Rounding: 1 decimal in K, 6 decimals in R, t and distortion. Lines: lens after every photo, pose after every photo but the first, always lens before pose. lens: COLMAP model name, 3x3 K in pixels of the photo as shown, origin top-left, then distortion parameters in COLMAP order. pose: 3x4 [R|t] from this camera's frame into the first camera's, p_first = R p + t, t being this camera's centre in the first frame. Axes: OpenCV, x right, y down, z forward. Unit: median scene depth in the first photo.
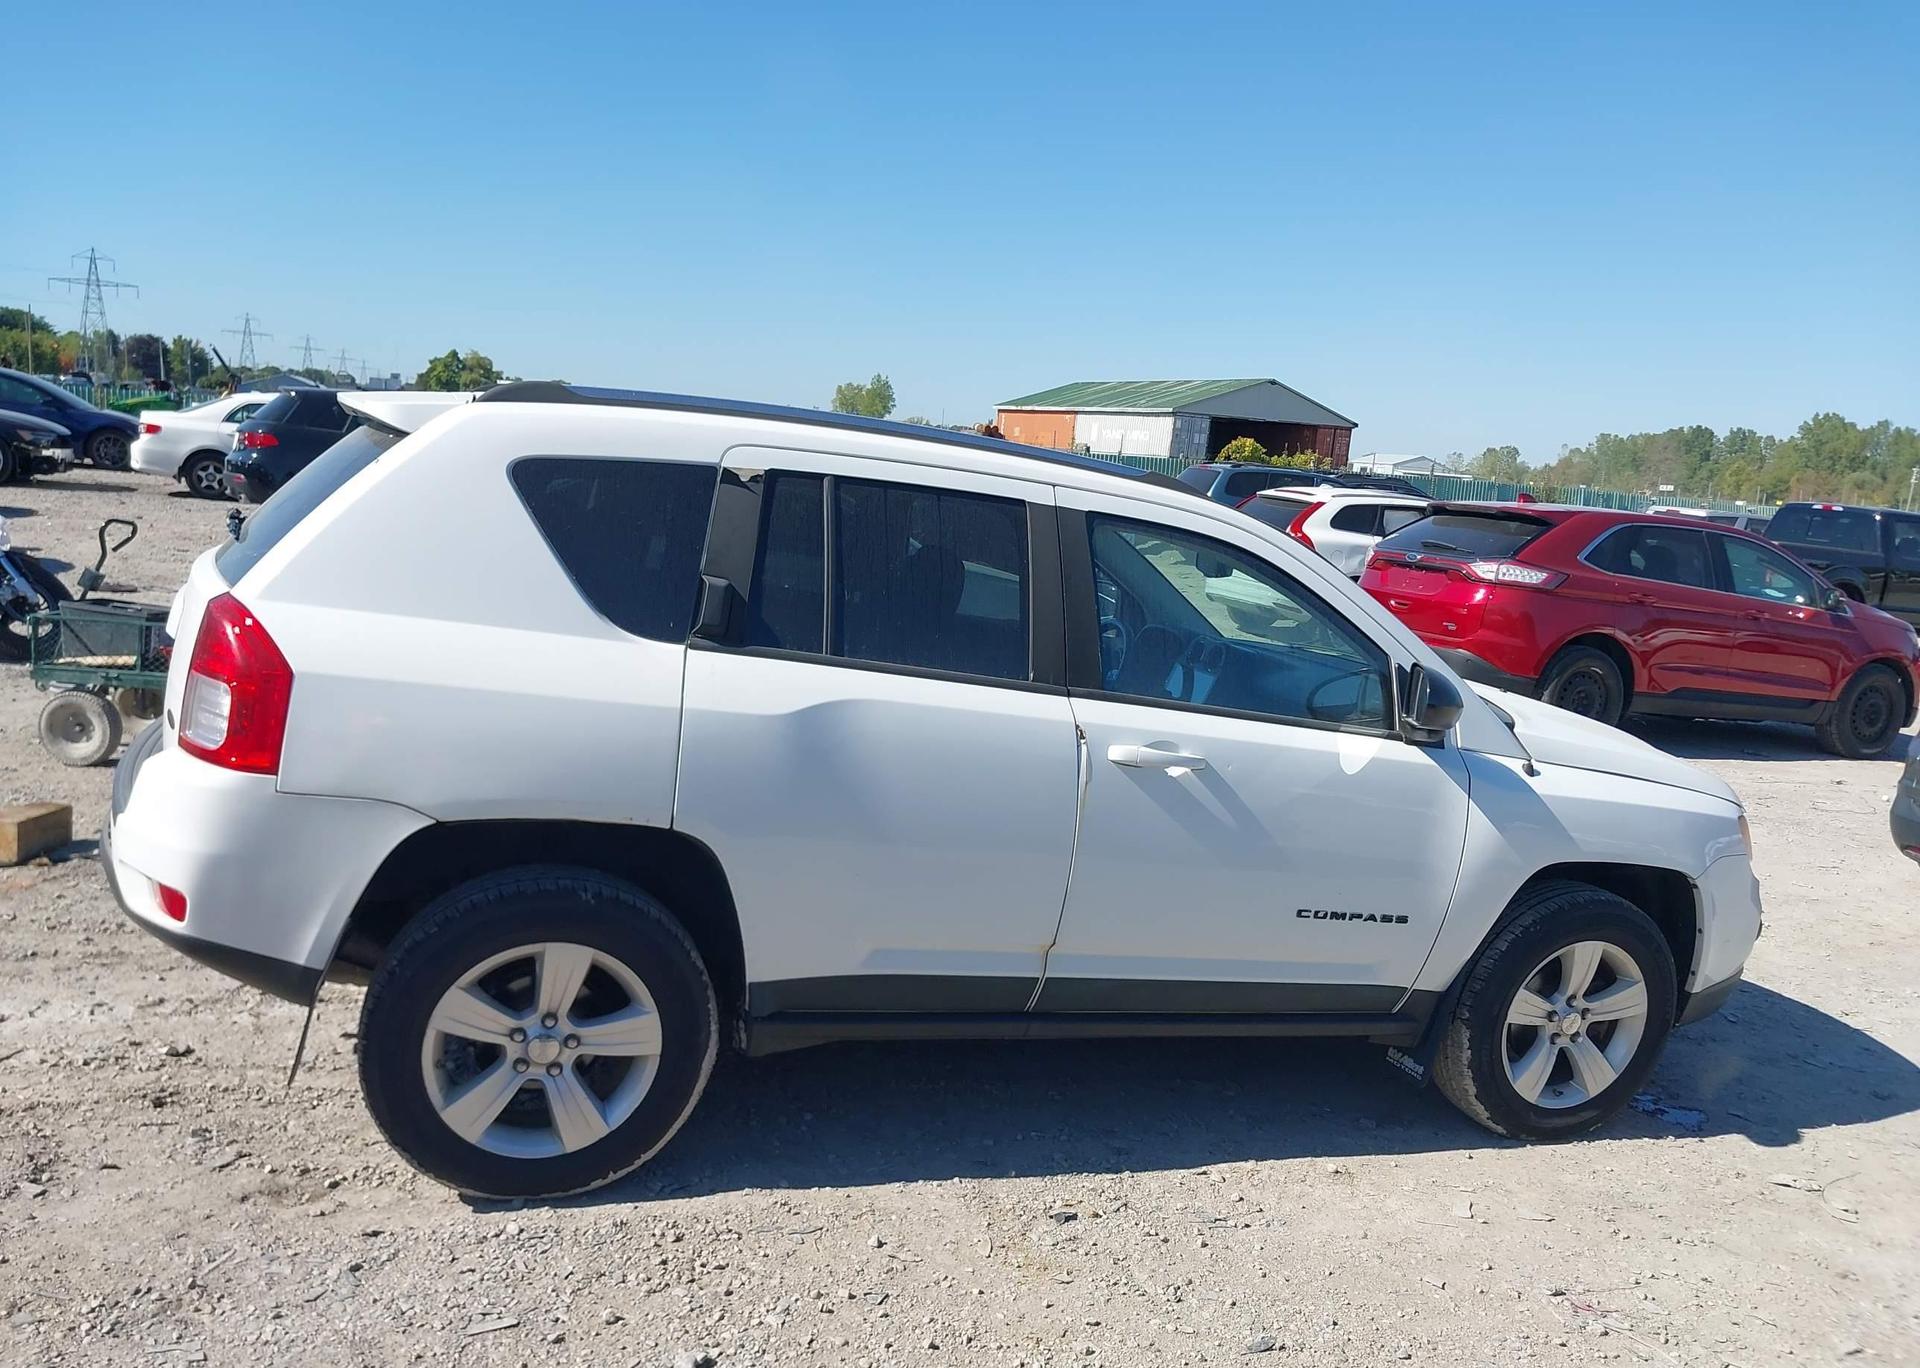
lens RADIAL K [[1551.0, 0, 954.6], [0, 1551.0, 721.4], [0, 0, 1]] dist [0.020376, -0.015378]
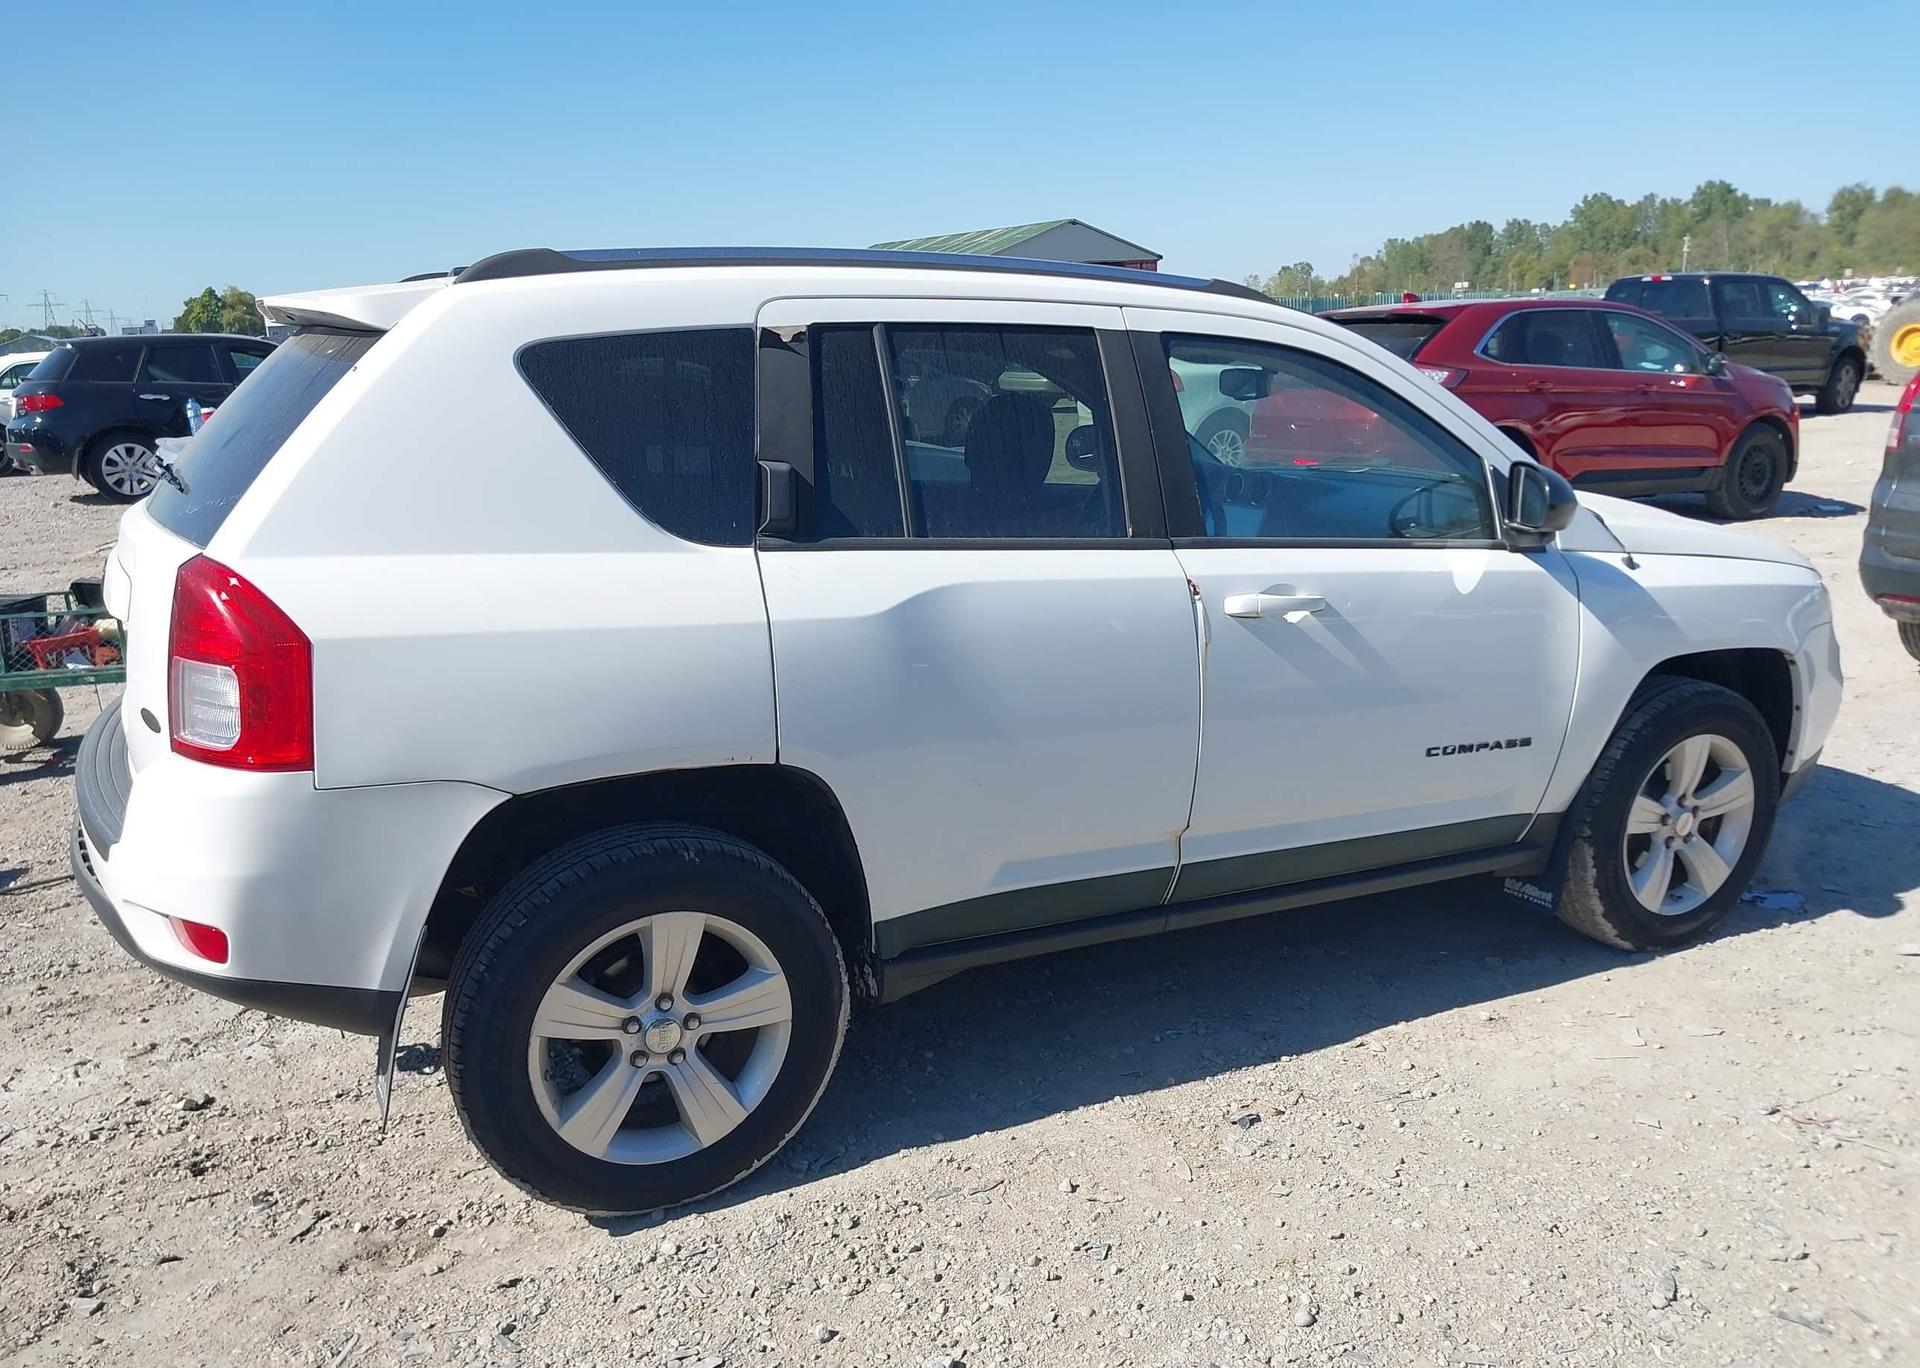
lens RADIAL K [[1551.0, 0, 954.6], [0, 1551.0, 721.4], [0, 0, 1]] dist [0.020376, -0.015378]
pose [[0.985222, -0.144129, 0.092545, -0.150230], [0.136351, 0.986963, 0.085511, -0.011700], [-0.103663, -0.071629, 0.992030, 0.137122]]
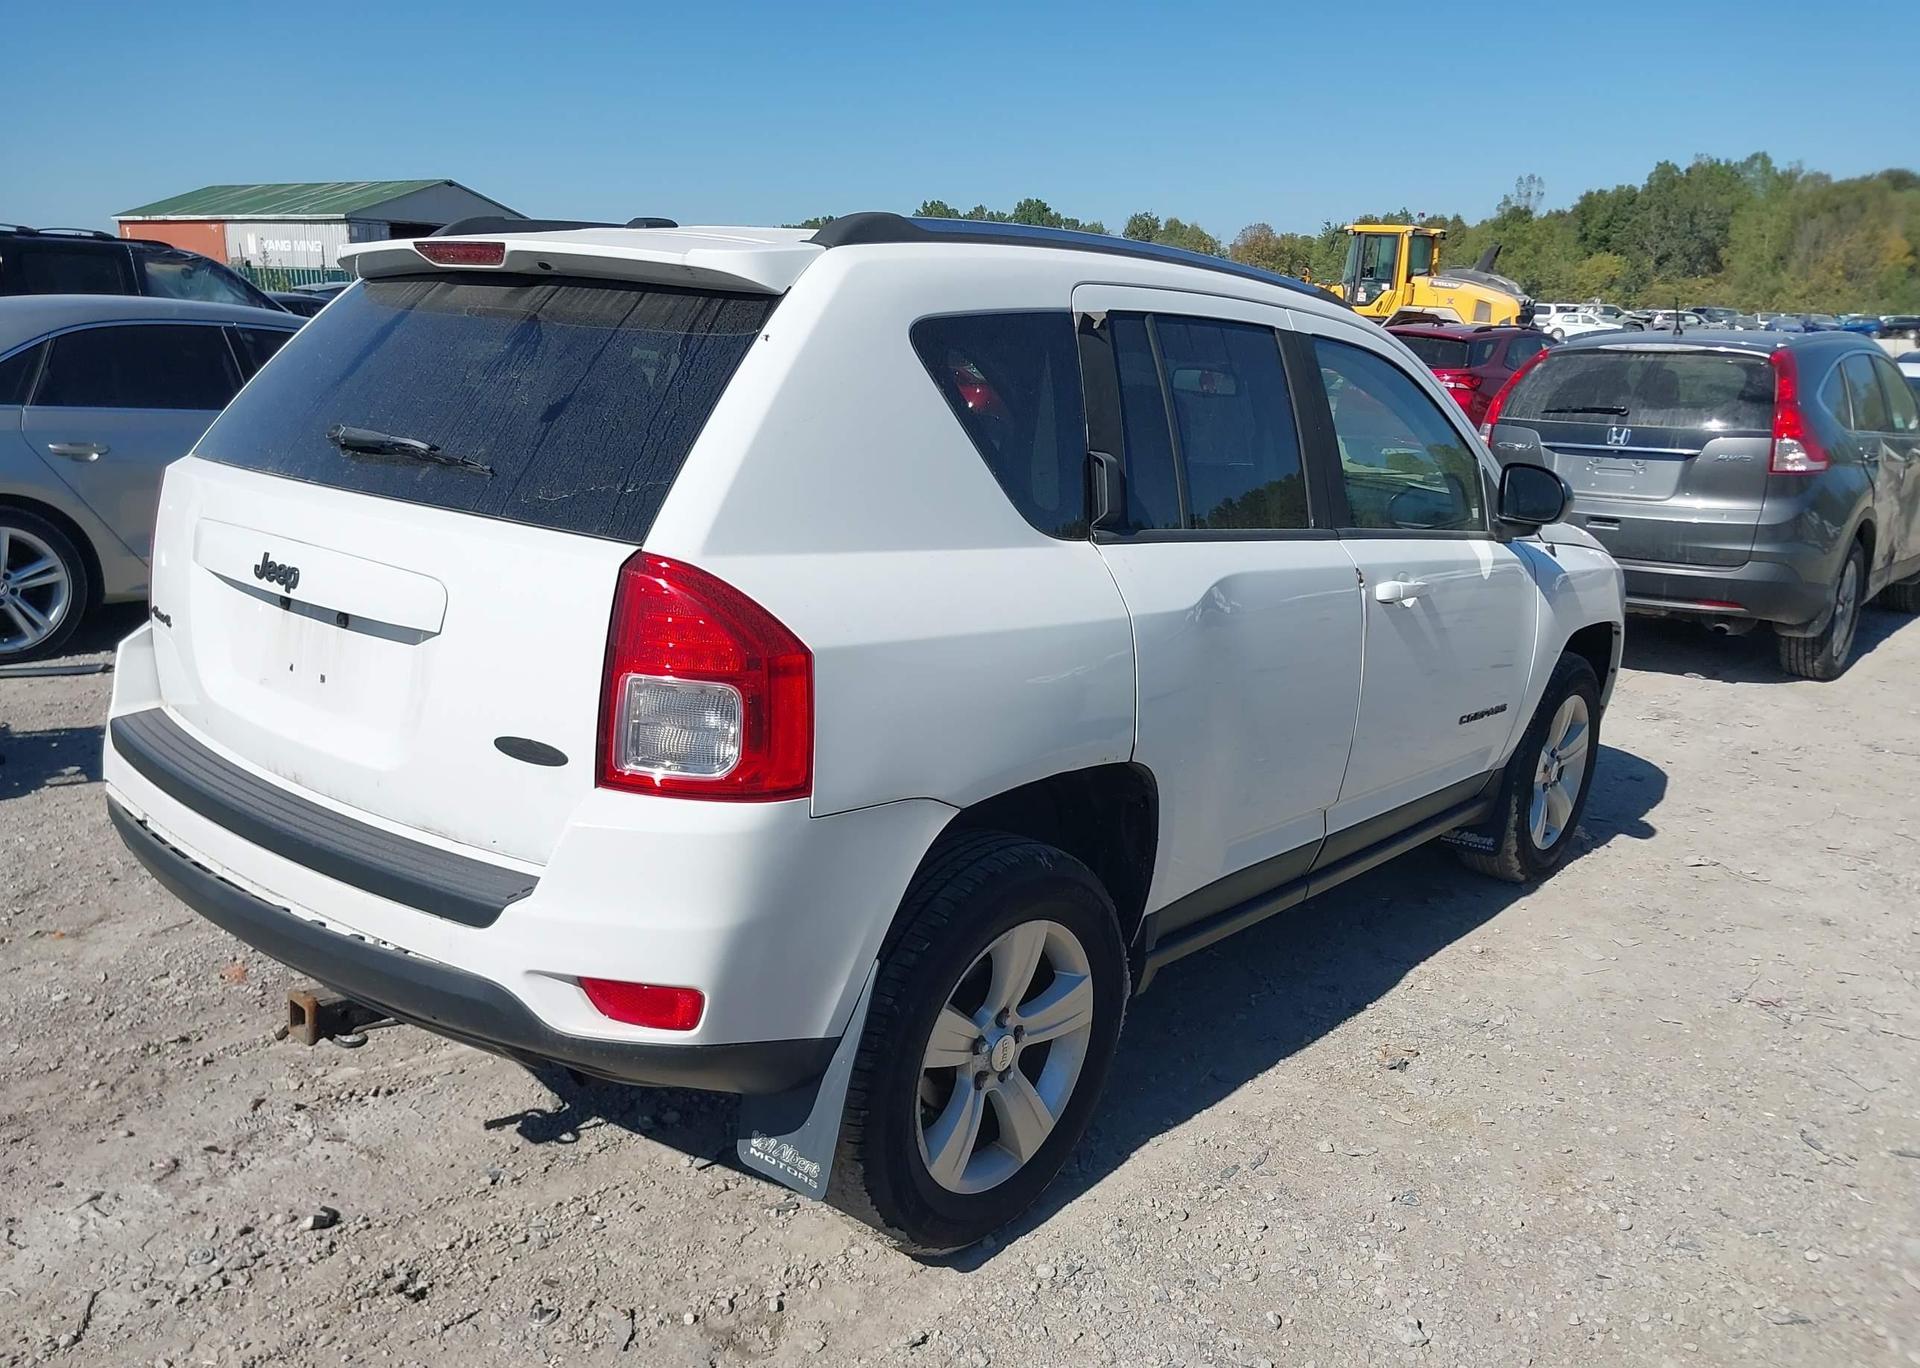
lens RADIAL K [[1547.4, 0, 961.4], [0, 1547.4, 719.8], [0, 0, 1]] dist [0.021993, -0.029087]
pose [[0.858017, -0.189242, 0.477487, -0.605310], [0.130262, 0.979430, 0.154104, -0.085006], [-0.496828, -0.070025, 0.865019, 0.304331]]
